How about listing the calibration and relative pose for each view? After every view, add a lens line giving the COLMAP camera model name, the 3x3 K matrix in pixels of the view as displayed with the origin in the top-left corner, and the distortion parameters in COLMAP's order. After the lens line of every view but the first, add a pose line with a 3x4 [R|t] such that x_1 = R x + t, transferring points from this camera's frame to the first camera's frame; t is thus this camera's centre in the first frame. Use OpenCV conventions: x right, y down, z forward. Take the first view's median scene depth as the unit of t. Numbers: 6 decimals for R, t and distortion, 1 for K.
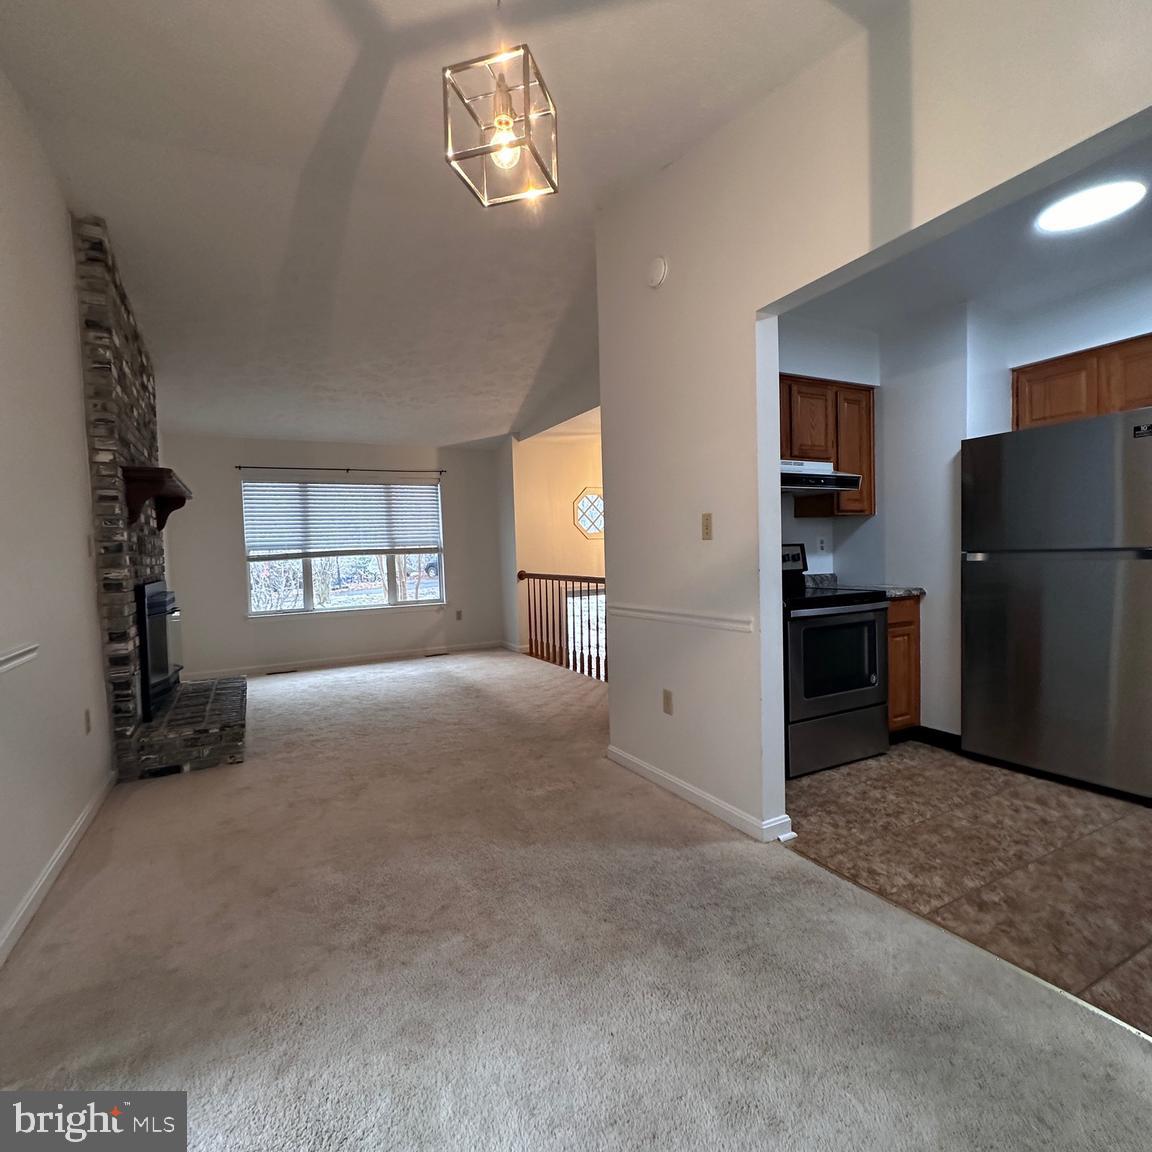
lens RADIAL K [[611.6, 0, 573.3], [0, 611.6, 575.7], [0, 0, 1]] dist [0.003907, -0.002323]
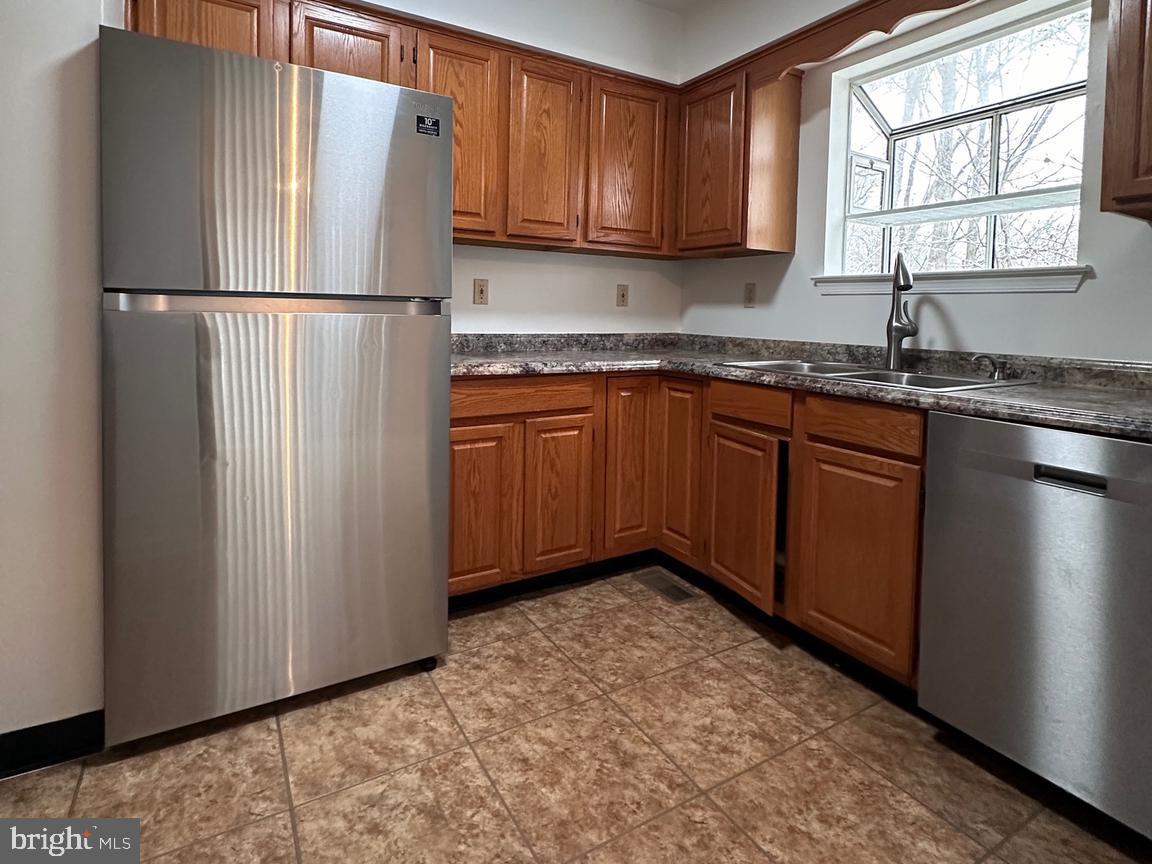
lens RADIAL K [[594.2, 0, 570.7], [0, 594.2, 427.7], [0, 0, 1]] dist [-0.006753, -0.000440]
pose [[-0.044409, -0.153065, 0.987218, 0.247212], [0.021637, 0.987813, 0.154131, 0.003487], [-0.998779, 0.028206, -0.040556, 0.691322]]
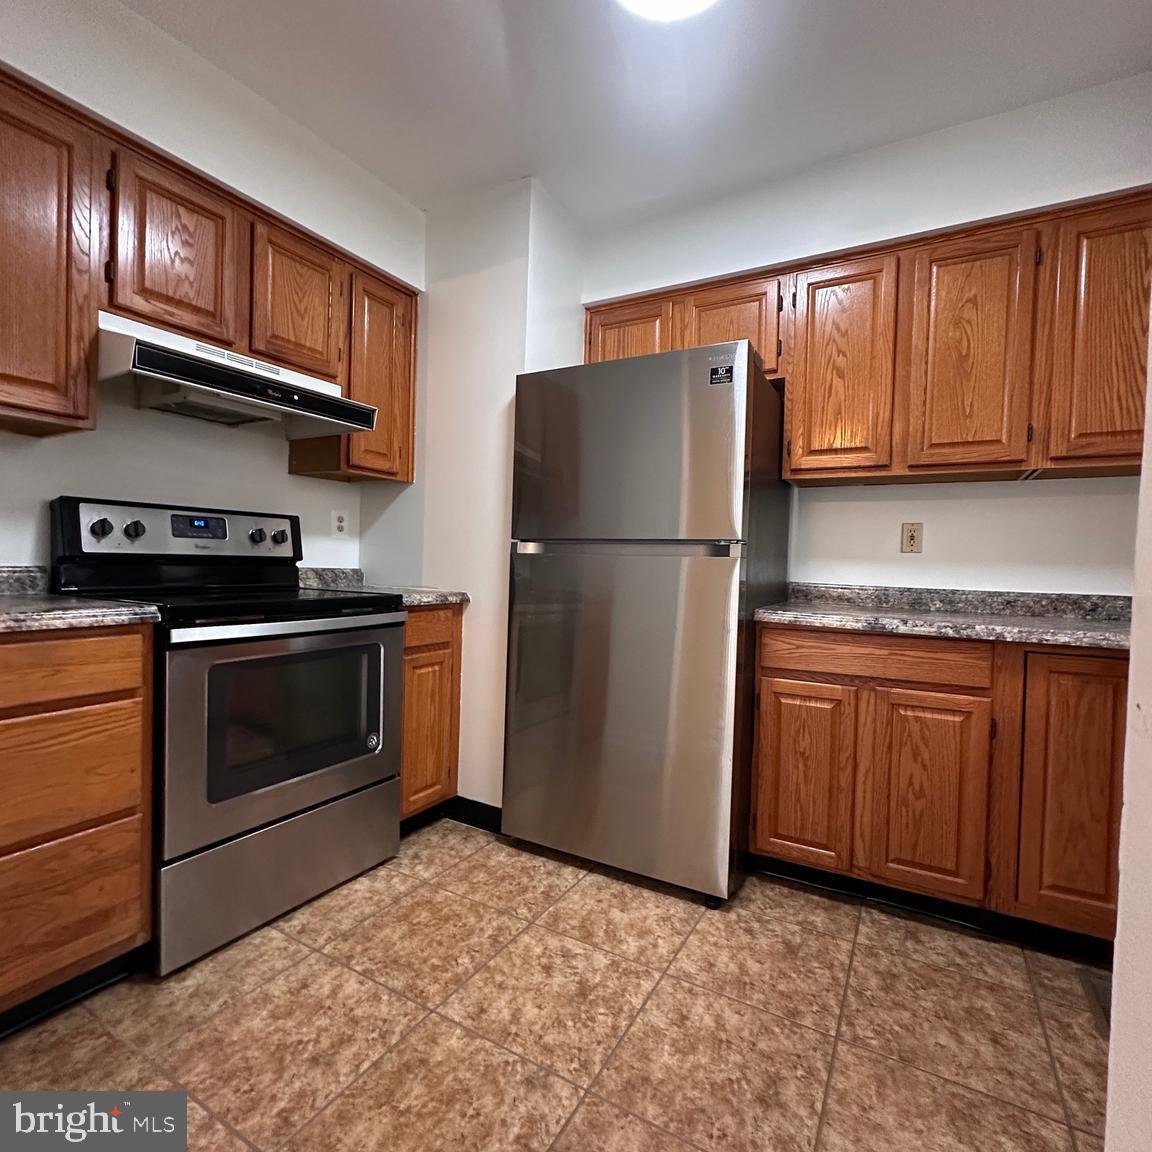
lens RADIAL K [[611.6, 0, 571.0], [0, 611.6, 577.3], [0, 0, 1]] dist [0.003907, -0.002323]
pose [[0.845806, 0.040816, 0.531927, 0.333108], [-0.034172, 0.999166, -0.022333, 0.015421], [-0.532395, 0.000712, 0.846496, 0.394146]]
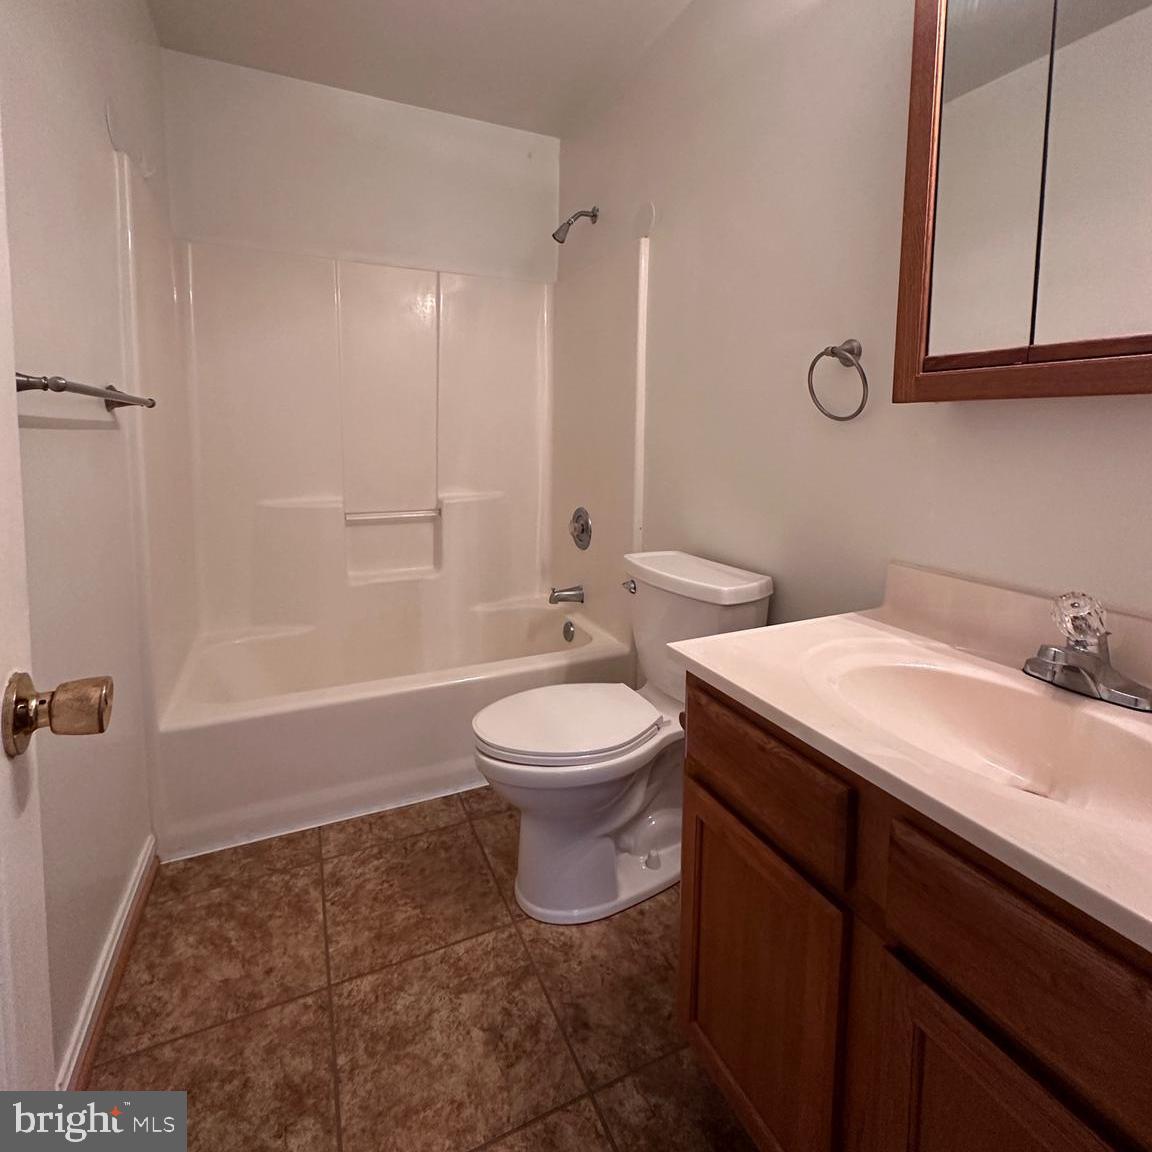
lens RADIAL K [[611.6, 0, 581.8], [0, 611.6, 570.9], [0, 0, 1]] dist [0.003907, -0.002323]
pose [[-0.049993, 0.260207, -0.964258, 0.978134], [-0.039855, 0.964176, 0.262251, -0.058513], [0.997954, 0.051541, -0.037831, 1.068869]]
